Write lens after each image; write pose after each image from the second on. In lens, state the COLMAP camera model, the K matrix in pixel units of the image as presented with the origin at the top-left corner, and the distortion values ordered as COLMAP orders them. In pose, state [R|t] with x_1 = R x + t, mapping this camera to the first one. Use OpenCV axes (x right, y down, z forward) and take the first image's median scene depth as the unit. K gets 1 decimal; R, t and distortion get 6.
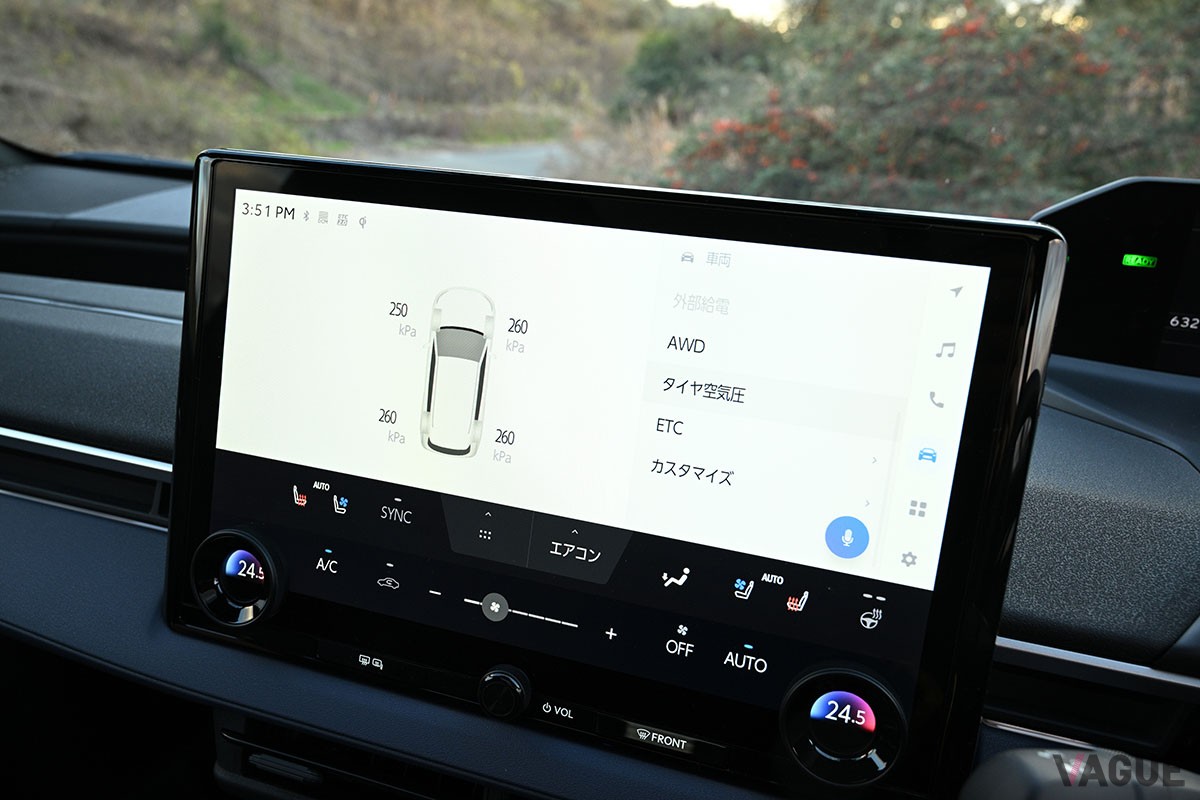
lens RADIAL K [[938.4, 0, 596.1], [0, 938.4, 410.8], [0, 0, 1]] dist [-0.011131, 0.007130]
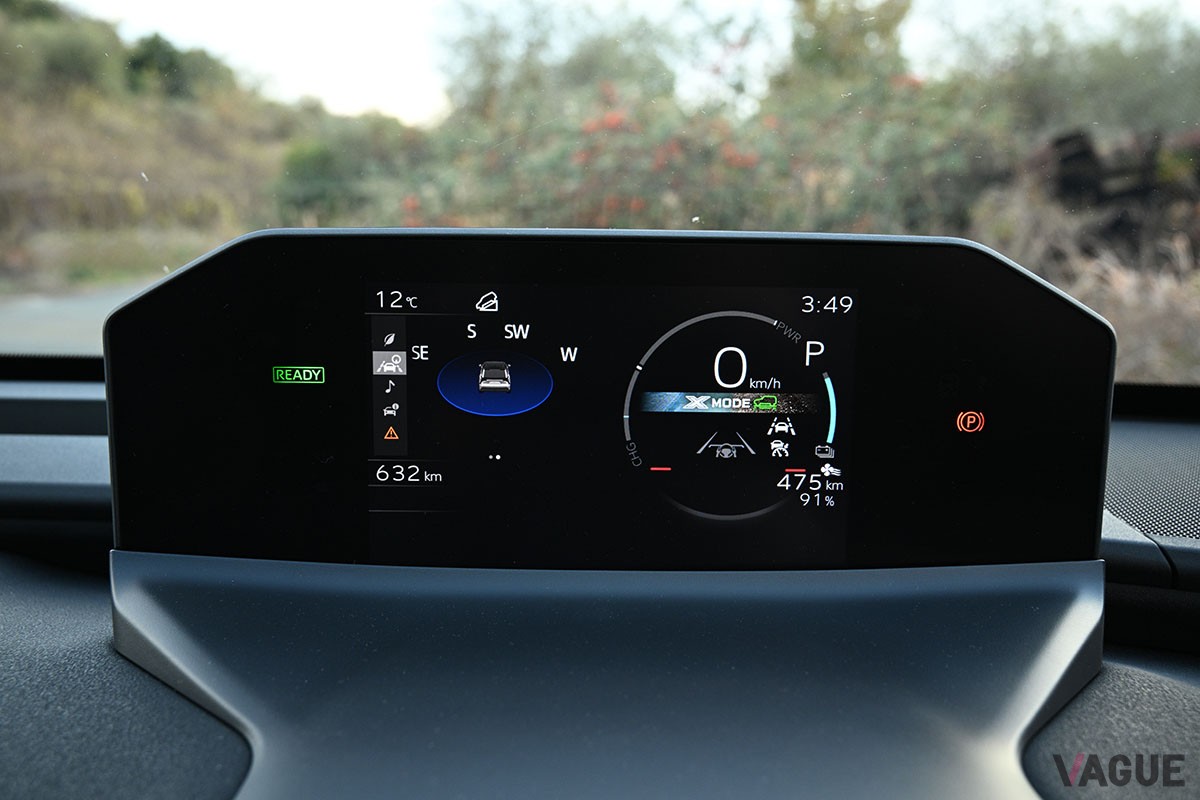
lens RADIAL K [[1090.9, 0, 596.8], [0, 1090.9, 405.8], [0, 0, 1]] dist [0.004966, -0.017101]
pose [[0.954276, -0.097219, 0.282675, 0.697007], [0.137349, 0.982506, -0.125765, -0.041344], [-0.265503, 0.158840, 0.950935, 0.400890]]
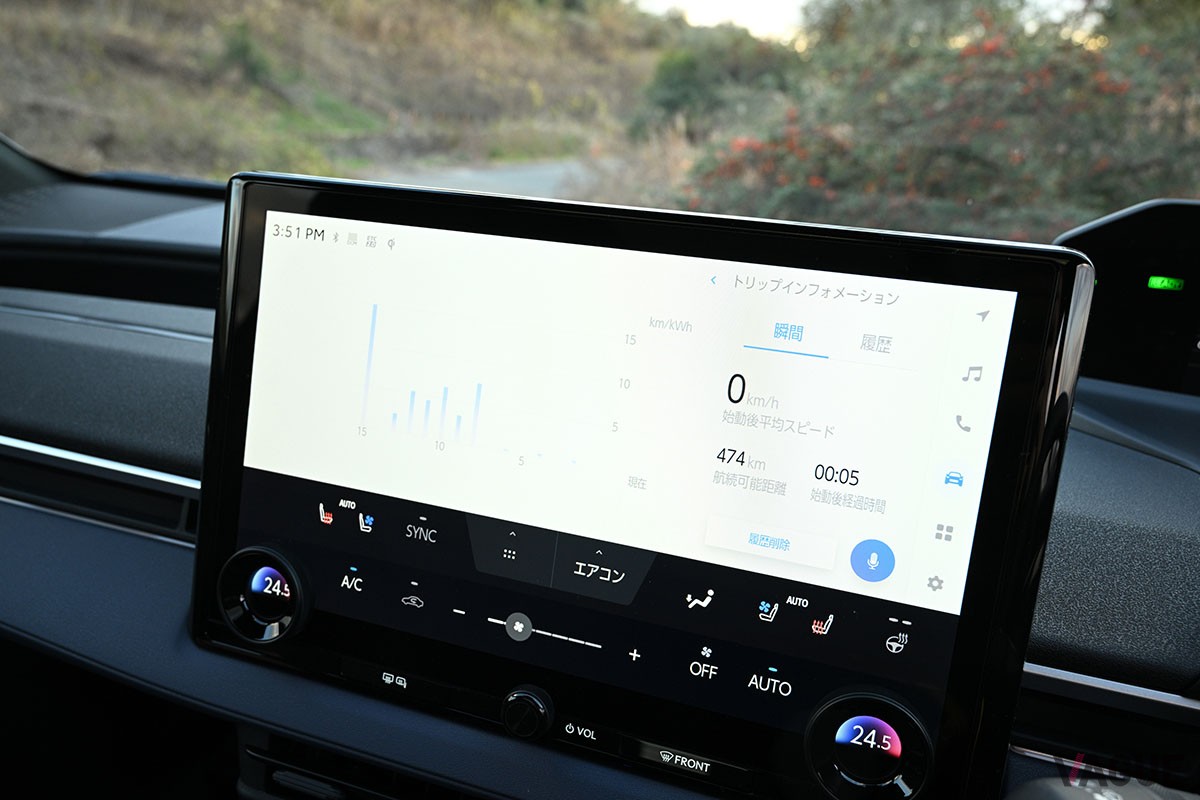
lens RADIAL K [[938.4, 0, 593.4], [0, 938.4, 408.7], [0, 0, 1]] dist [-0.011131, 0.007130]
pose [[0.999781, 0.006069, -0.020045, -0.008668], [-0.006461, 0.999787, -0.019590, -0.004343], [0.019922, 0.019715, 0.999607, -0.004737]]
